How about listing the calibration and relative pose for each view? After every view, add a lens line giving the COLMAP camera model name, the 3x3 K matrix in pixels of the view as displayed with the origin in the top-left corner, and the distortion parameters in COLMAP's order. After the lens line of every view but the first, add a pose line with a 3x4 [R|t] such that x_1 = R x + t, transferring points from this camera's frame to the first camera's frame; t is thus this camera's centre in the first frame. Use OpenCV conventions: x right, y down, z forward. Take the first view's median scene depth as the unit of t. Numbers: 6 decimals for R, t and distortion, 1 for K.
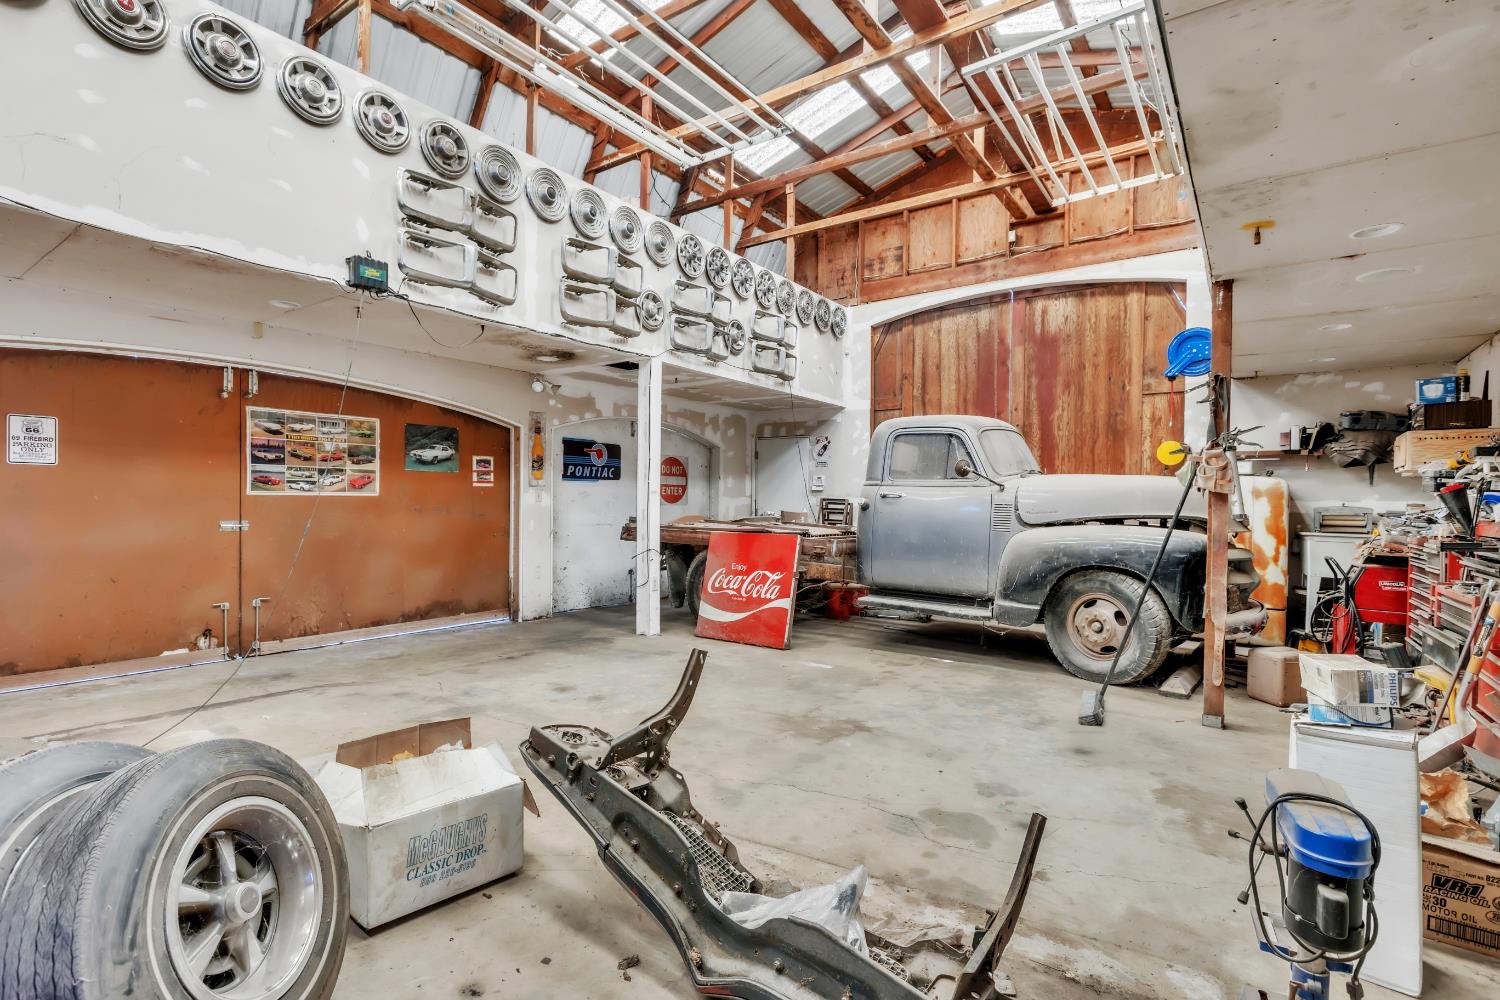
lens RADIAL K [[717.4, 0, 727.8], [0, 717.4, 507.4], [0, 0, 1]] dist [-0.003213, 0.000045]
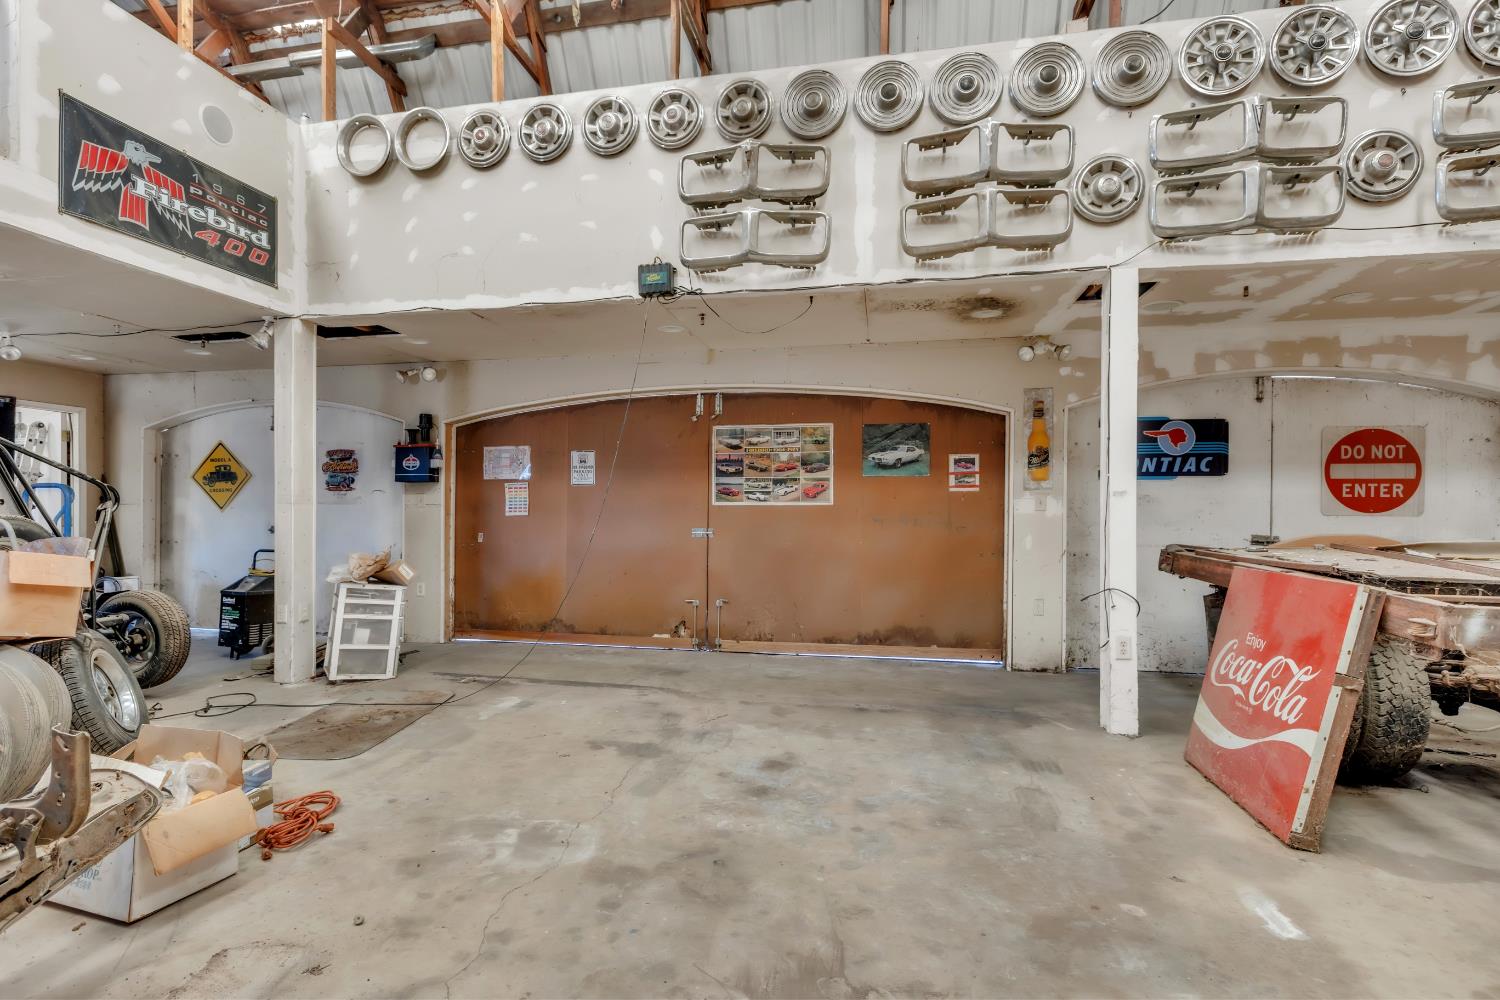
lens RADIAL K [[717.4, 0, 727.8], [0, 717.4, 507.4], [0, 0, 1]] dist [-0.003213, 0.000045]
pose [[0.424791, -0.010548, -0.905230, 0.340353], [-0.005909, 0.999879, -0.014423, 0.001605], [0.905272, 0.011476, 0.424677, 0.528335]]
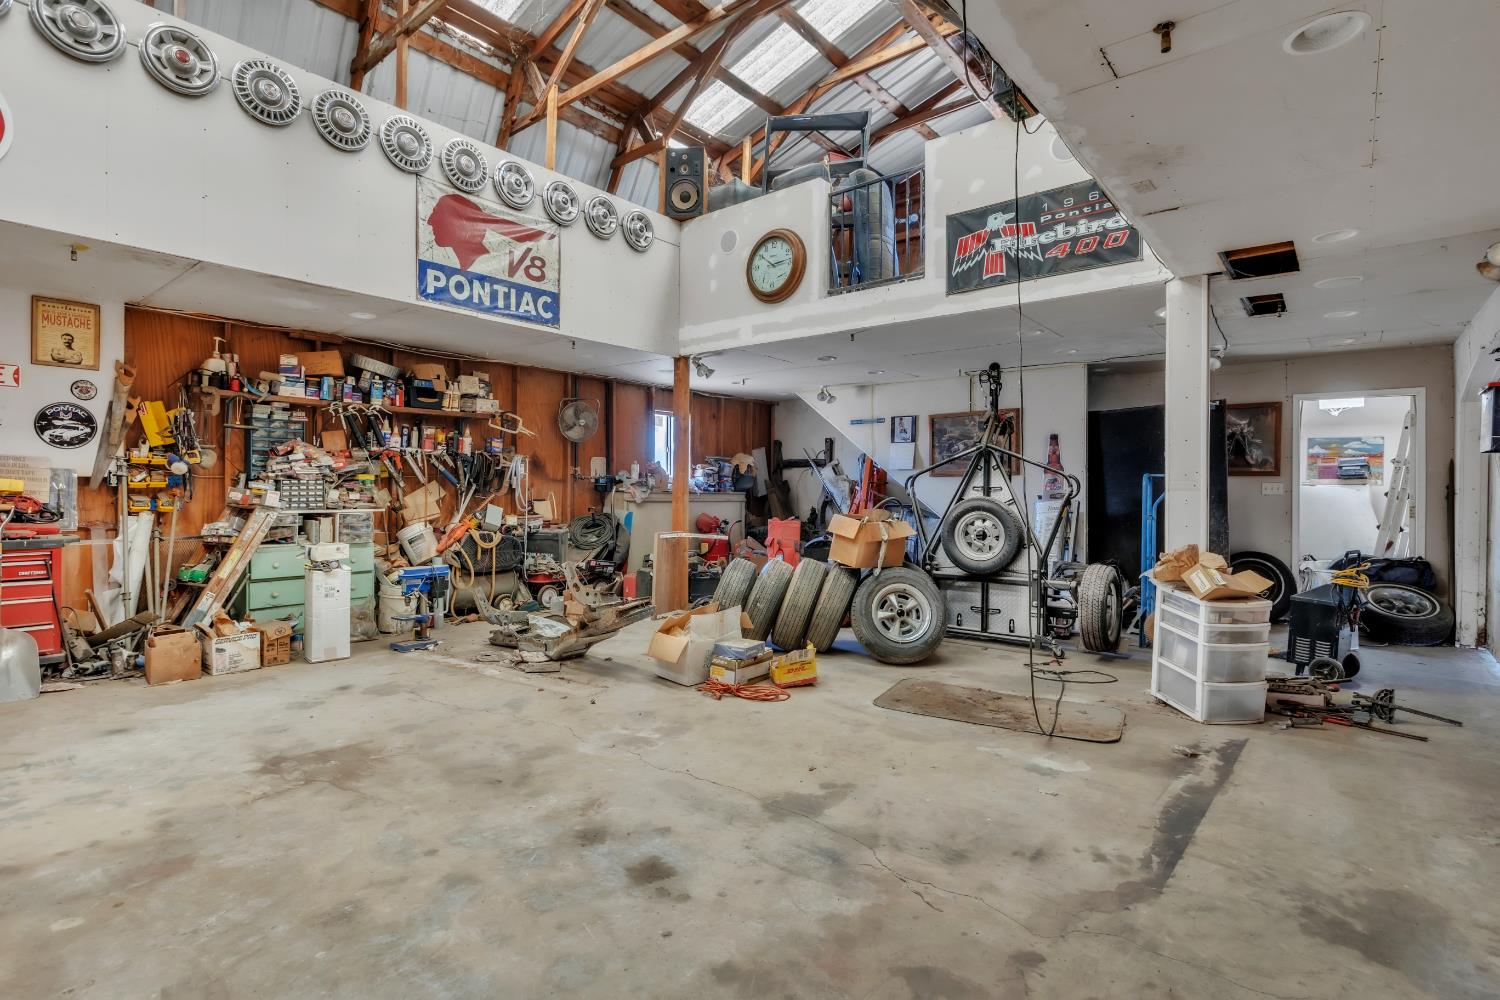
lens RADIAL K [[723.1, 0, 755.0], [0, 723.1, 490.5], [0, 0, 1]] dist [-0.001769, -0.000800]
pose [[-0.999112, -0.020380, 0.036879, -0.256028], [-0.020003, 0.999744, 0.010548, -0.010737], [-0.037085, 0.009801, -0.999264, 1.221989]]
